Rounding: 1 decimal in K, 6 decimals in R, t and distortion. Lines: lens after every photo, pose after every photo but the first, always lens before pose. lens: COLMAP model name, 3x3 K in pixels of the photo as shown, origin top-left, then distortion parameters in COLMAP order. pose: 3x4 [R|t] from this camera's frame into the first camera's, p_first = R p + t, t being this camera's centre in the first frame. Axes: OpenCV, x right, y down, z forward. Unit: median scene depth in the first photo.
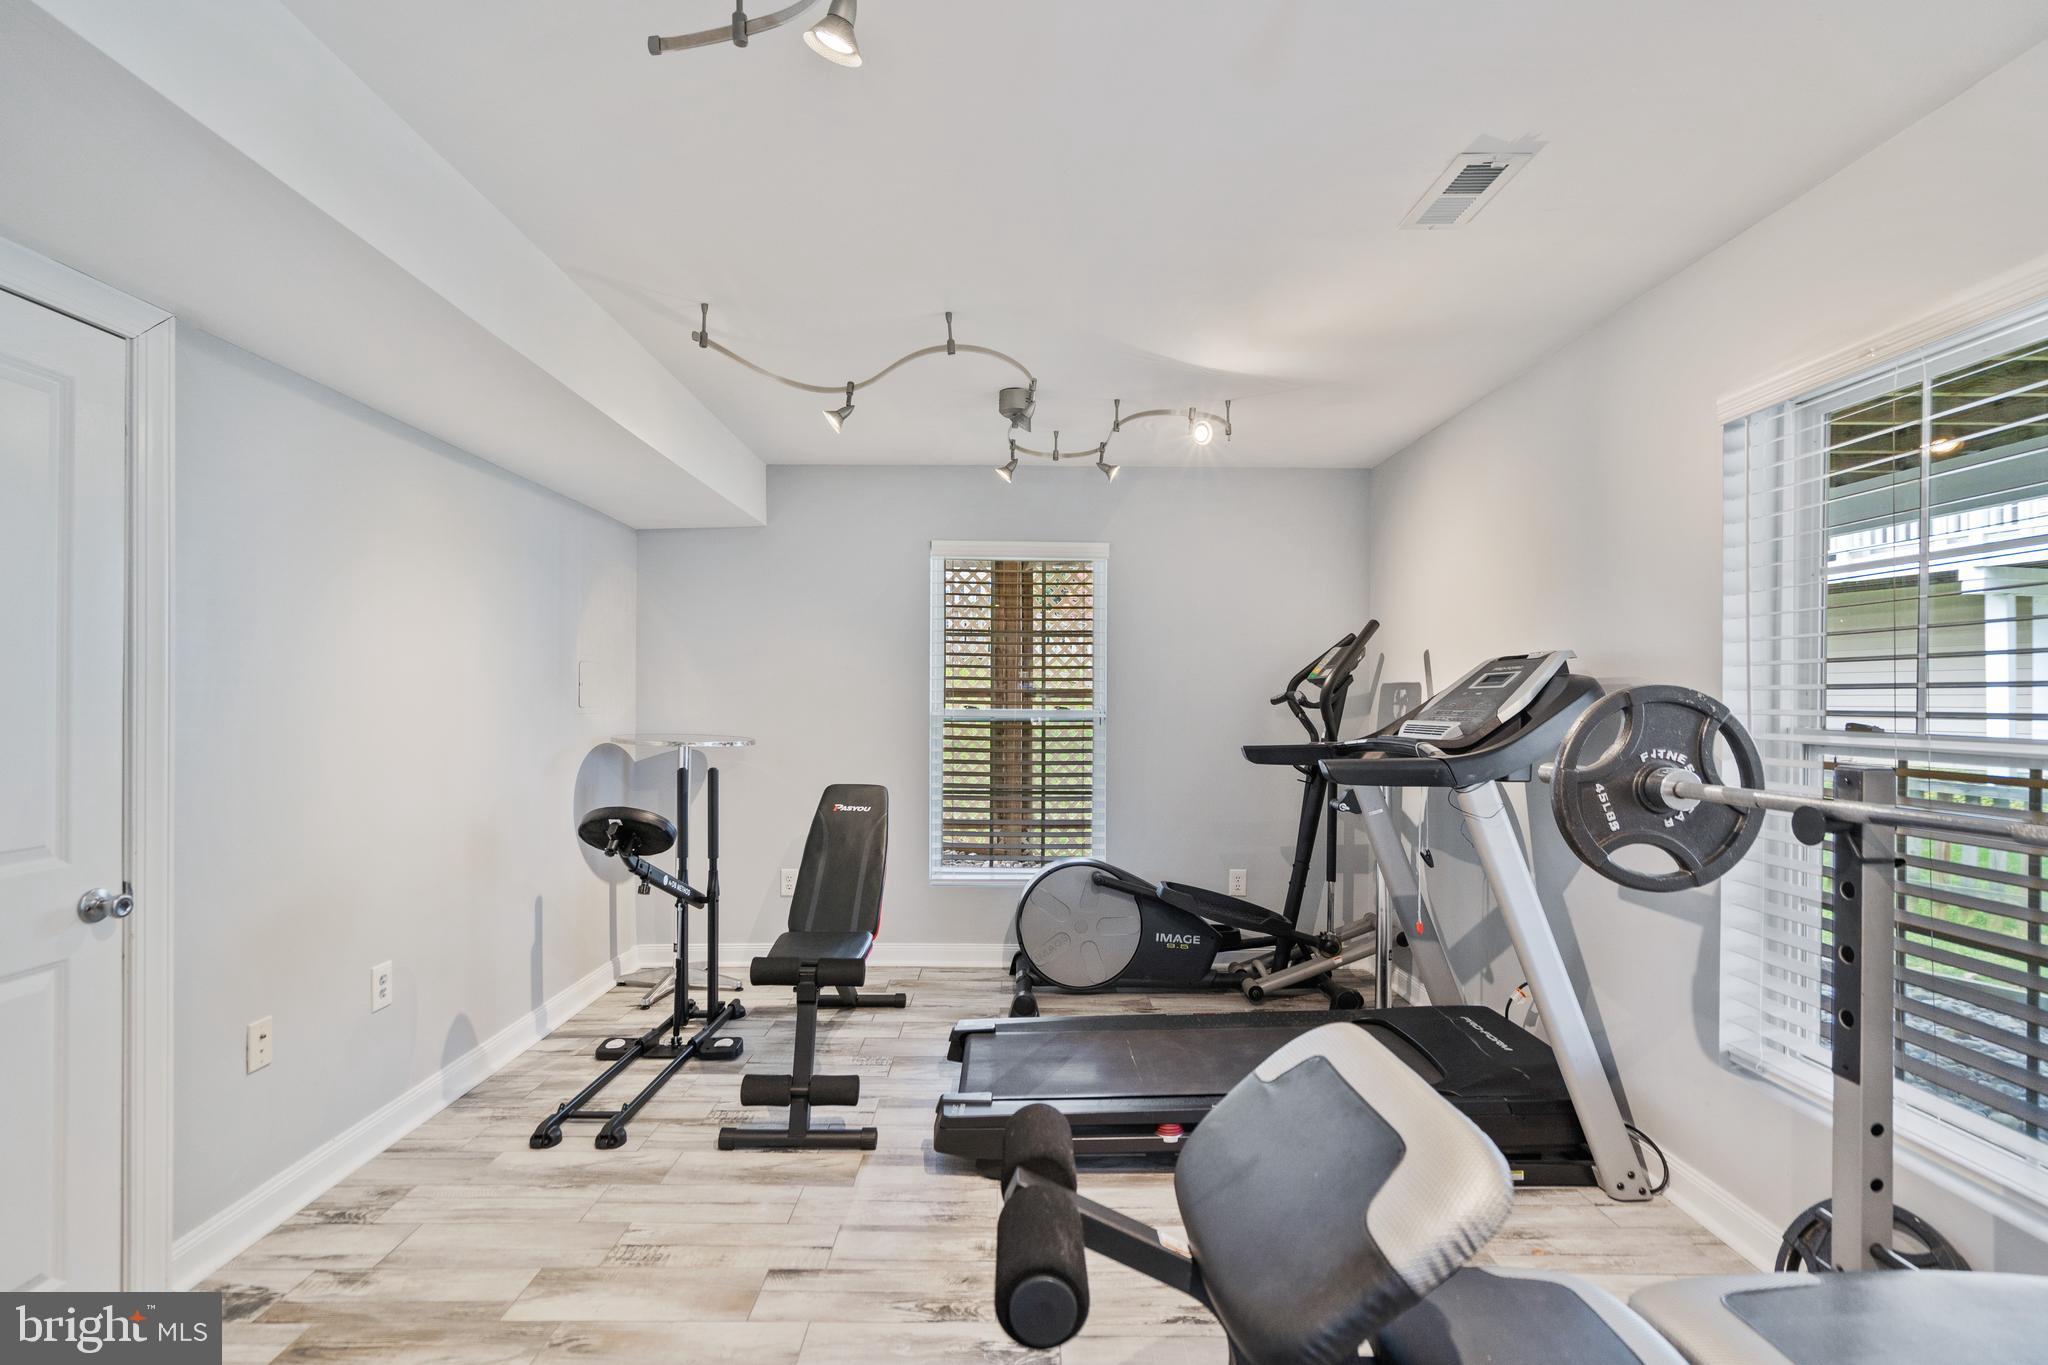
lens RADIAL K [[920.5, 0, 1018.1], [0, 920.5, 691.1], [0, 0, 1]] dist [0.000611, 0.000061]
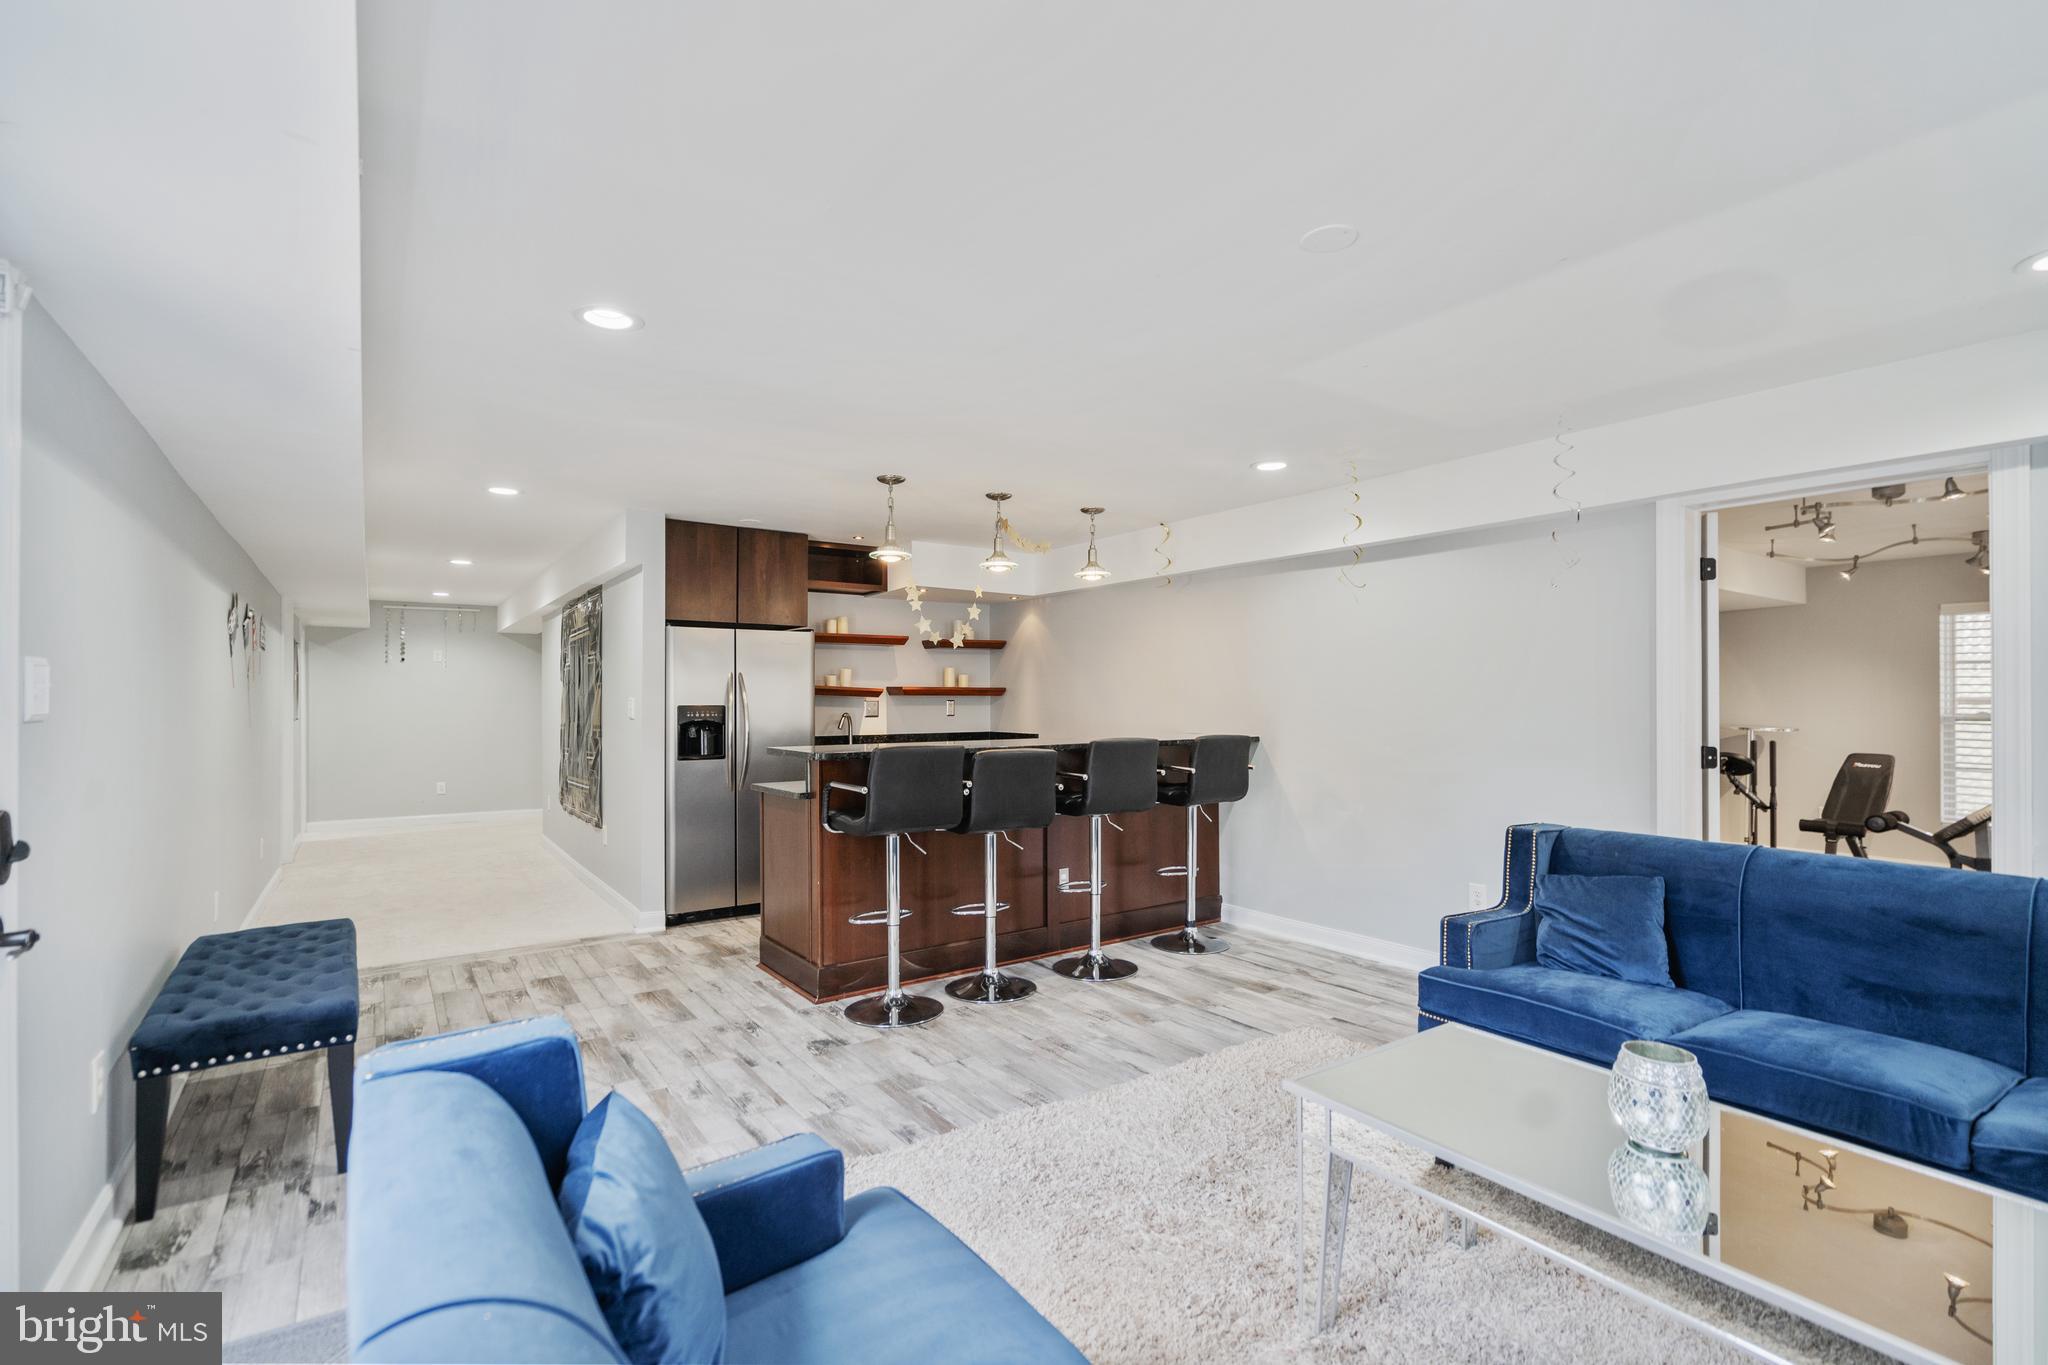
lens RADIAL K [[920.5, 0, 1016.3], [0, 920.5, 695.8], [0, 0, 1]] dist [0.000611, 0.000061]
pose [[0.560496, -0.006764, -0.828130, 0.397820], [0.002704, 0.999976, -0.006338, -0.003671], [0.828153, 0.001314, 0.560501, -1.459167]]
